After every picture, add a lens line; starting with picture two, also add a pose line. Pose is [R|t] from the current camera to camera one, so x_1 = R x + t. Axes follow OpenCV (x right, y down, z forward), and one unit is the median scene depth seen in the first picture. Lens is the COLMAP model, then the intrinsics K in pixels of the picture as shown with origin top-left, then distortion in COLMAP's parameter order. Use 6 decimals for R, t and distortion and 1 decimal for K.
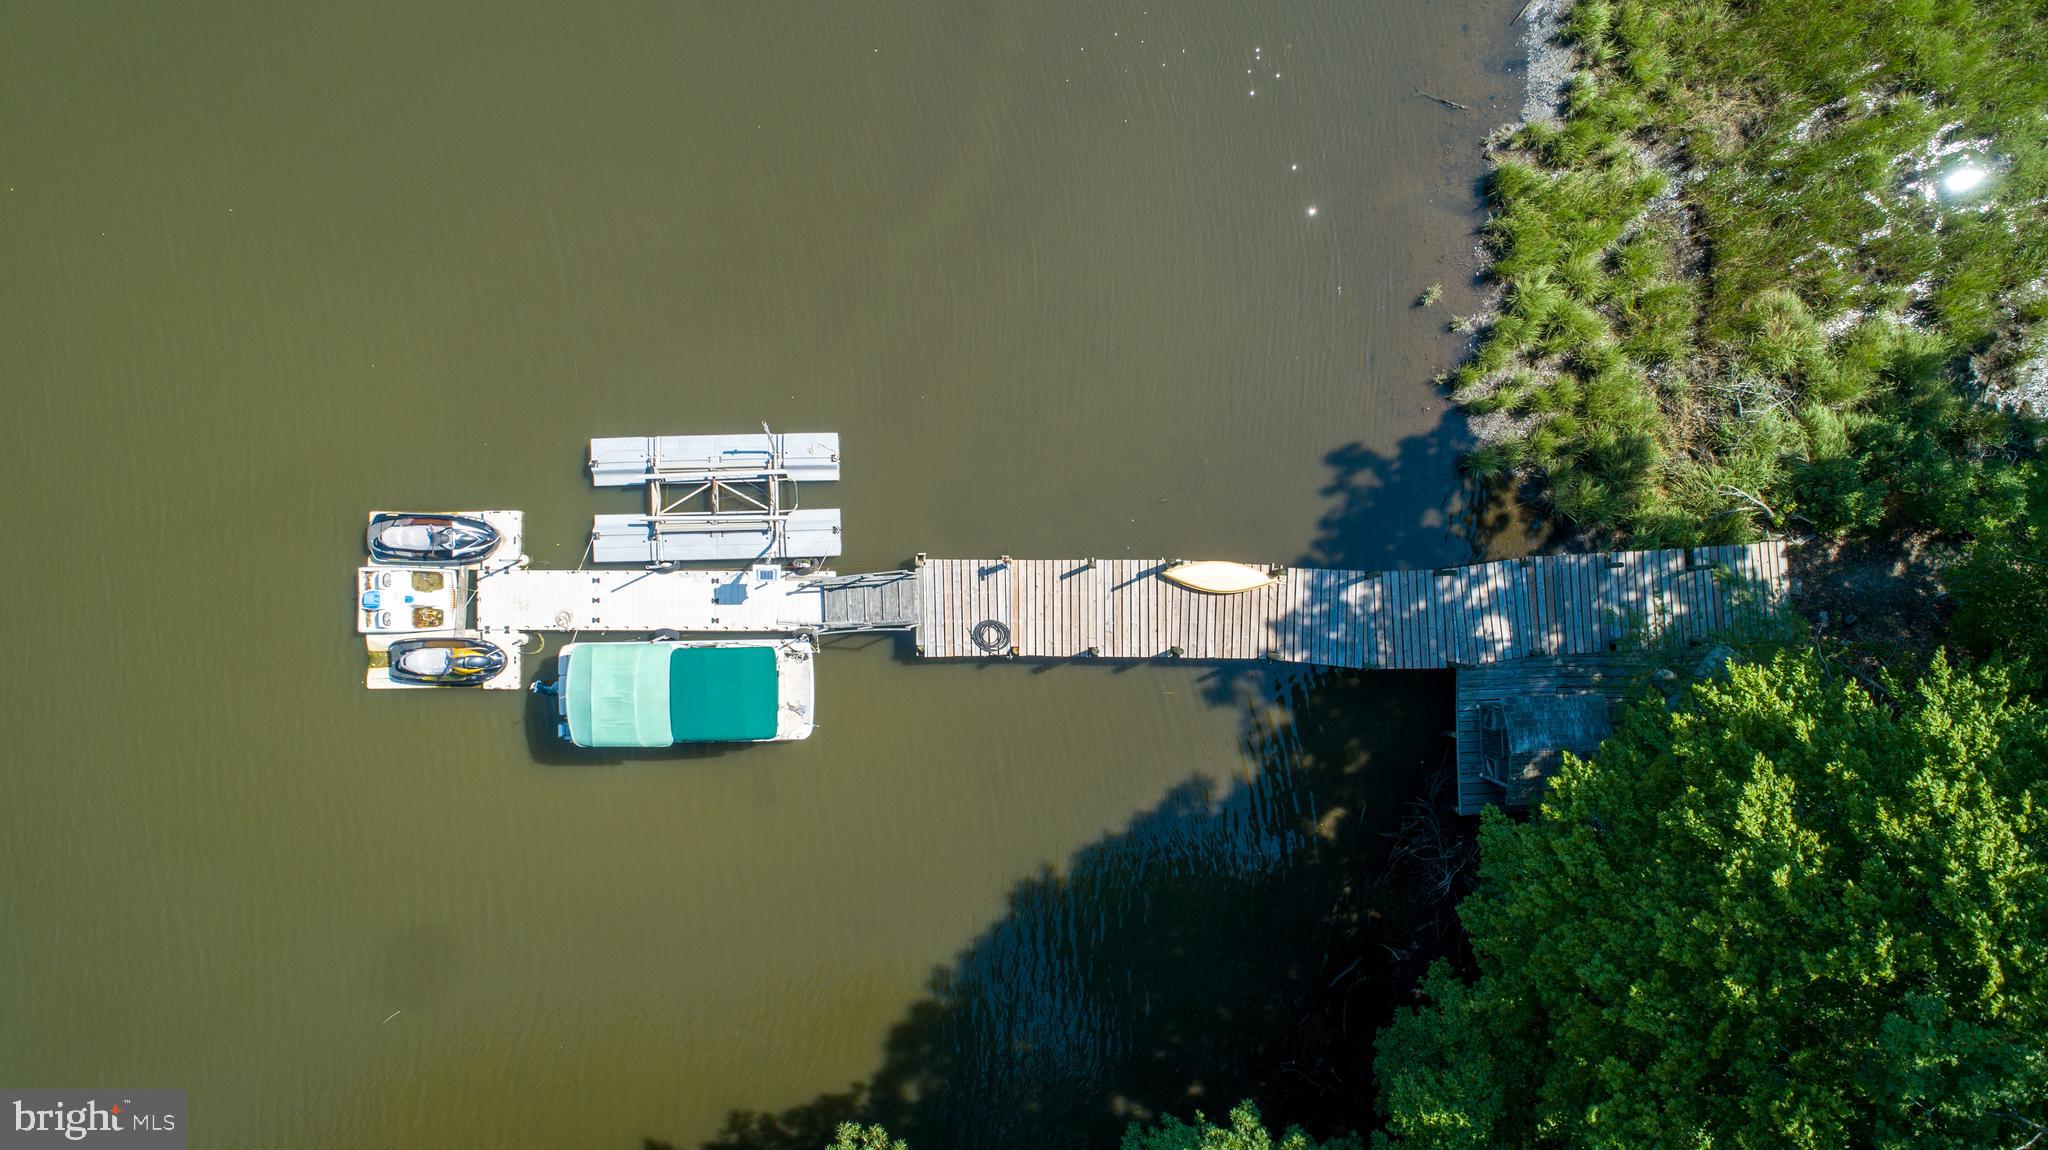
lens RADIAL K [[1373.6, 0, 1020.2], [0, 1373.6, 569.9], [0, 0, 1]] dist [-0.007080, 0.005951]
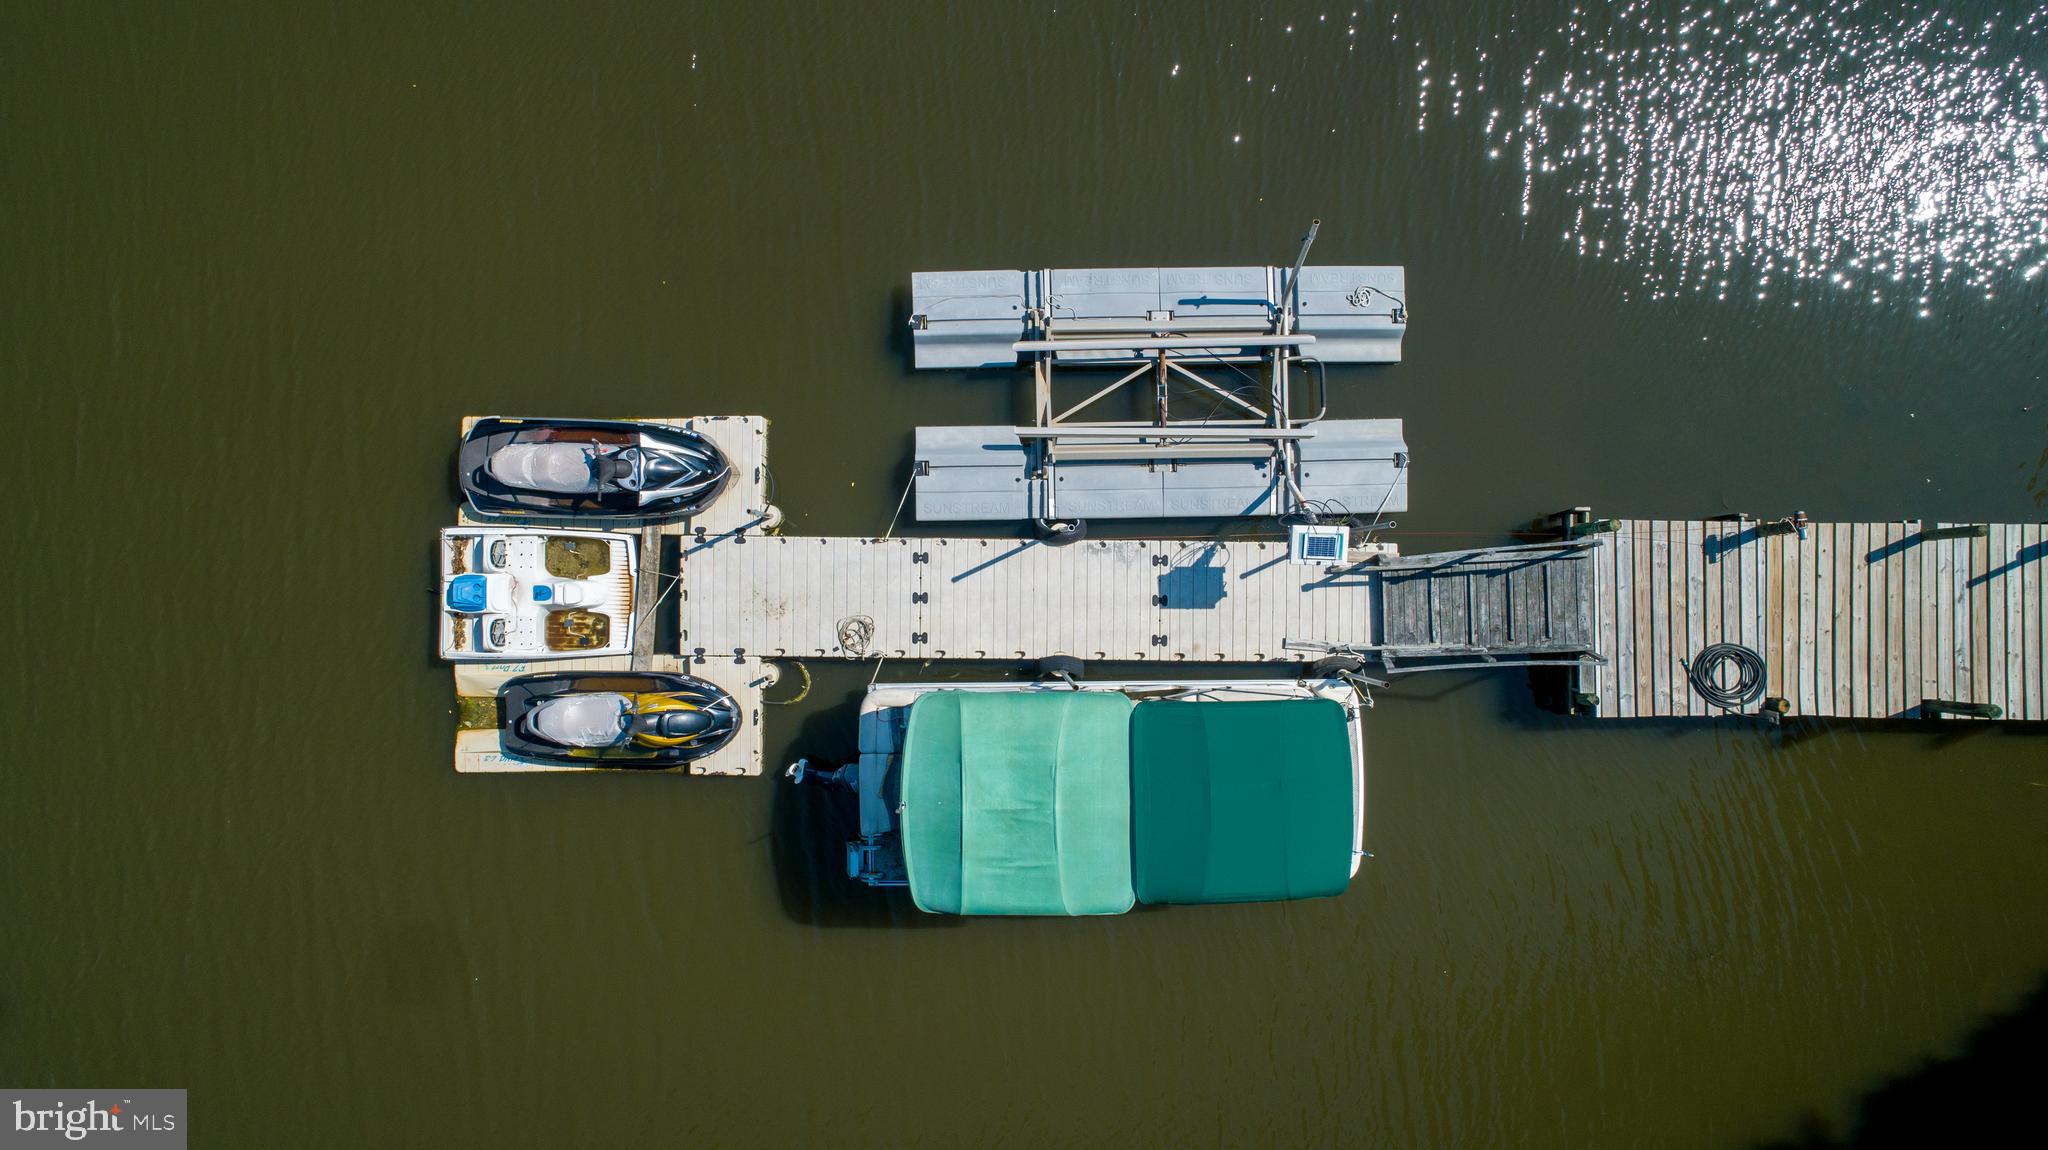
lens RADIAL K [[1373.6, 0, 1028.6], [0, 1373.6, 582.8], [0, 0, 1]] dist [-0.007080, 0.005951]
pose [[0.999970, 0.007229, 0.002759, -0.271755], [-0.007247, 0.999953, 0.006449, 0.013226], [-0.002712, -0.006469, 0.999975, 0.505007]]
